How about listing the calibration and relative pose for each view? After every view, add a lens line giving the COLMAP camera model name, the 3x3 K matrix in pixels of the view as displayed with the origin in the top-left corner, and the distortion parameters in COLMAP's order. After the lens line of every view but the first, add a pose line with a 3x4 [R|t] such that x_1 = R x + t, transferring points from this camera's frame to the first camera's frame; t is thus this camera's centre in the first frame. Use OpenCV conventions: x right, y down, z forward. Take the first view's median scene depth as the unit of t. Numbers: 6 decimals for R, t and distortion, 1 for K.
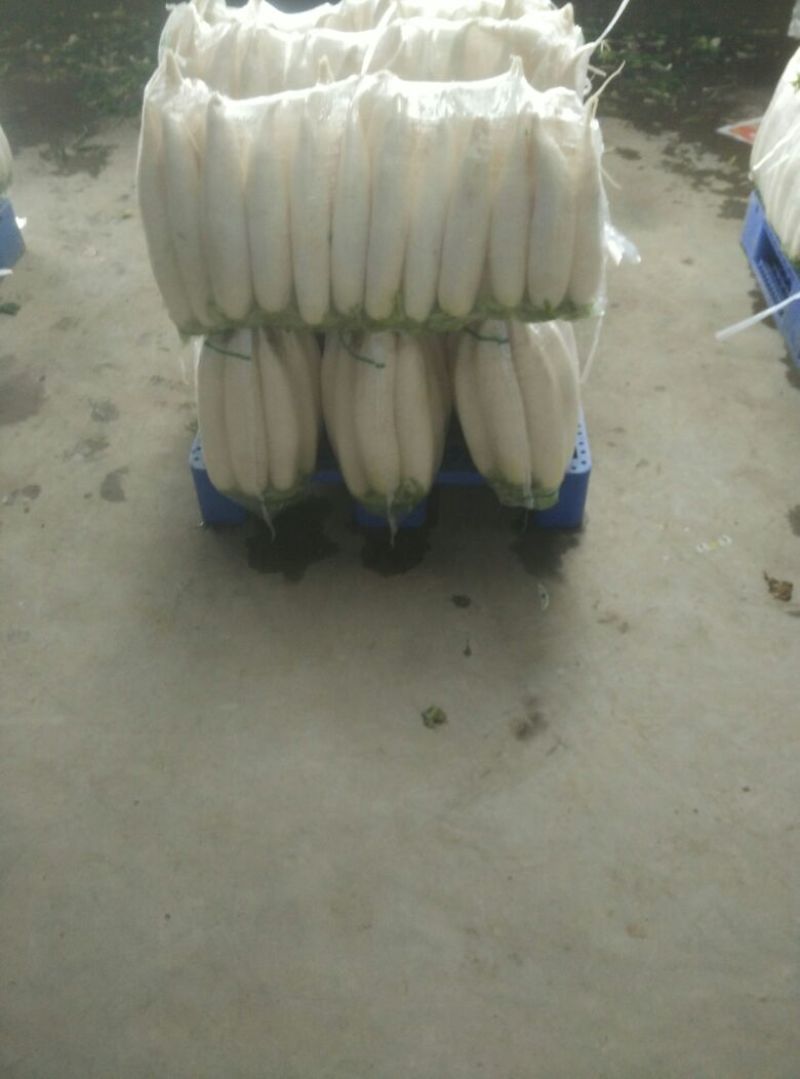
lens RADIAL K [[908.5, 0, 399.0], [0, 908.5, 534.3], [0, 0, 1]] dist [0.043410, -0.067245]
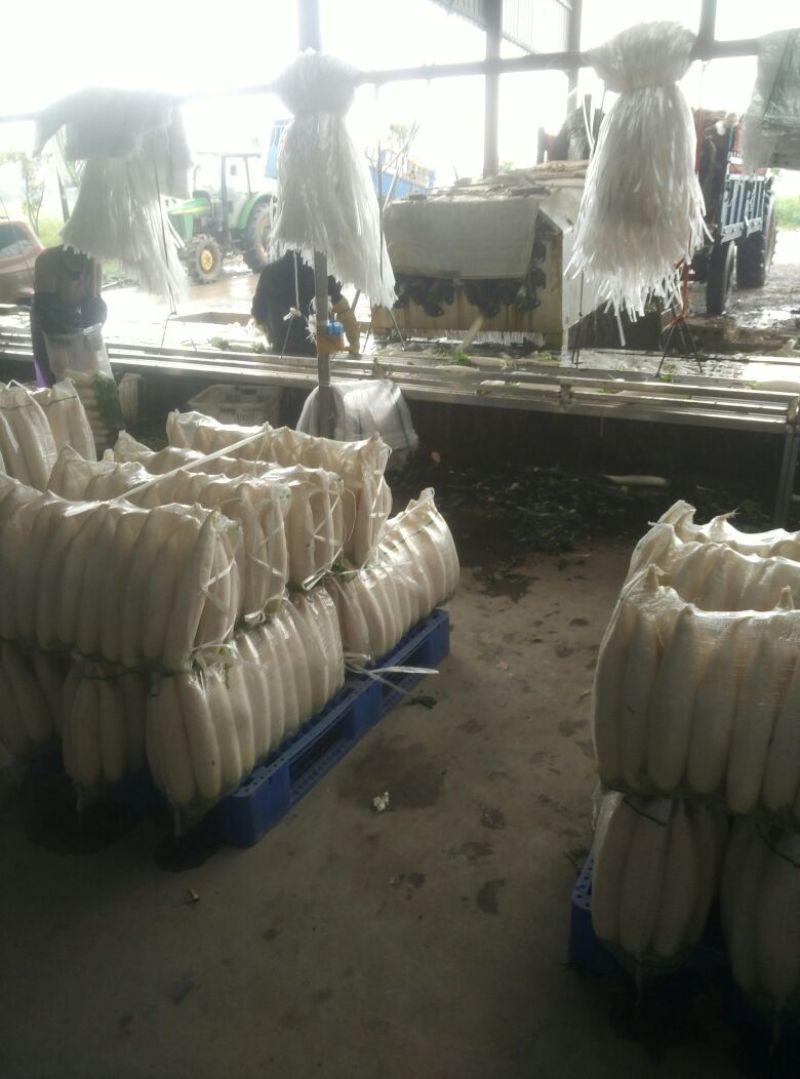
lens RADIAL K [[908.5, 0, 384.5], [0, 908.5, 542.8], [0, 0, 1]] dist [0.043410, -0.067245]
pose [[0.920048, 0.146909, -0.363222, -0.095383], [-0.274184, 0.903639, -0.329027, -0.038353], [0.279885, 0.402310, 0.871671, -0.111571]]
